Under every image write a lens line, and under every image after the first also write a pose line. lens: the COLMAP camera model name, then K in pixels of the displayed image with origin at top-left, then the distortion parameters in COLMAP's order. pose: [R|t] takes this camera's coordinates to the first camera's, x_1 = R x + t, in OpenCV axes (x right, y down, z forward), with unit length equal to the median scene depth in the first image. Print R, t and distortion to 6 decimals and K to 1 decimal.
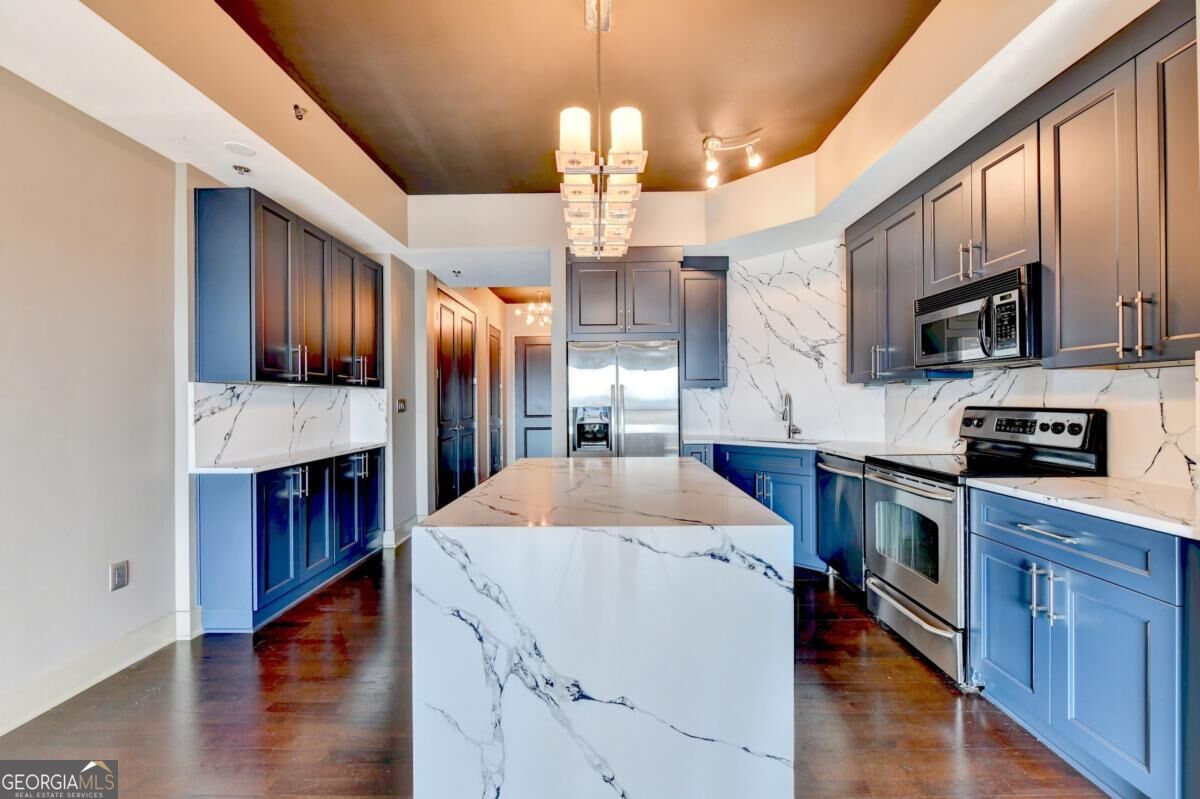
lens RADIAL K [[481.6, 0, 605.2], [0, 481.6, 399.7], [0, 0, 1]] dist [-0.007087, -0.001837]
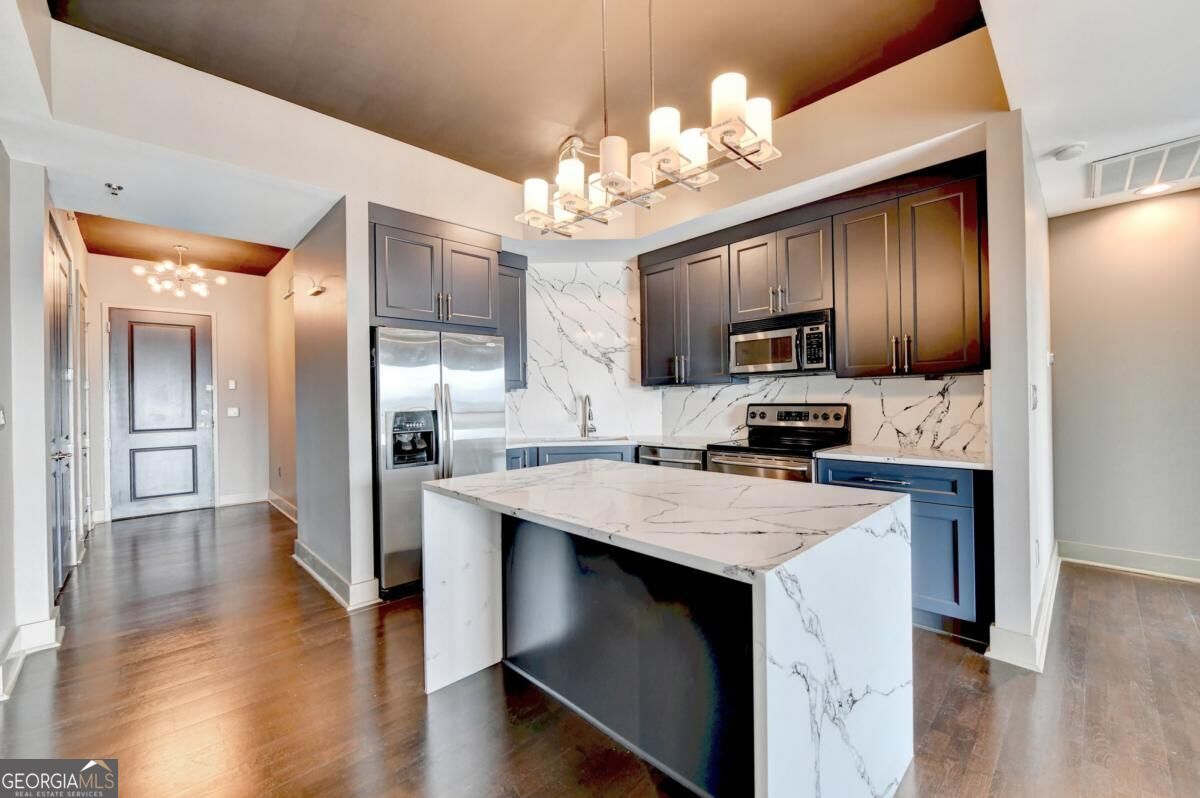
lens RADIAL K [[487.4, 0, 597.5], [0, 487.4, 401.7], [0, 0, 1]] dist [-0.010356, 0.001512]
pose [[0.716131, -0.004519, 0.697952, -0.539023], [0.010070, 0.999942, -0.003858, 0.008455], [-0.697894, 0.009791, 0.716134, 0.303020]]
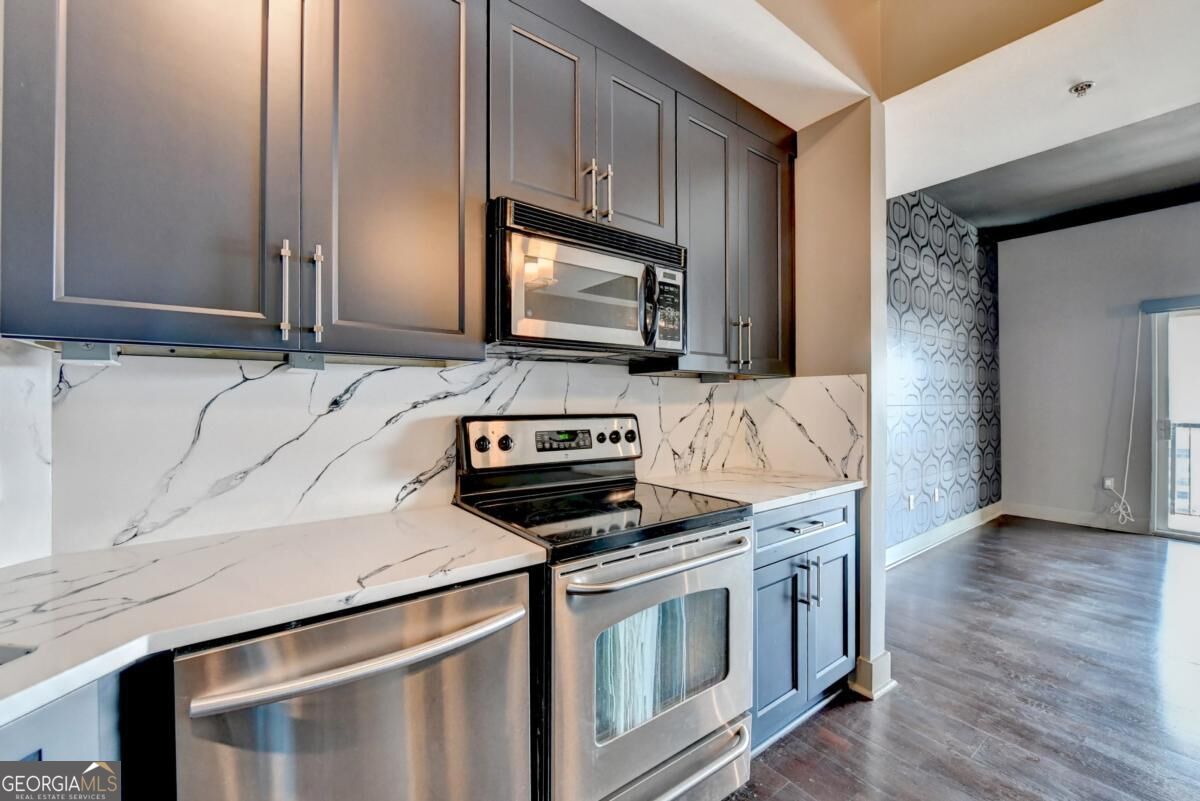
lens RADIAL K [[481.6, 0, 598.3], [0, 481.6, 401.6], [0, 0, 1]] dist [-0.007087, -0.001837]
pose [[-0.606770, 0.010840, 0.794803, 0.209907], [0.007706, 0.999940, -0.007754, 0.001577], [-0.794840, 0.001420, -0.606817, 1.225888]]
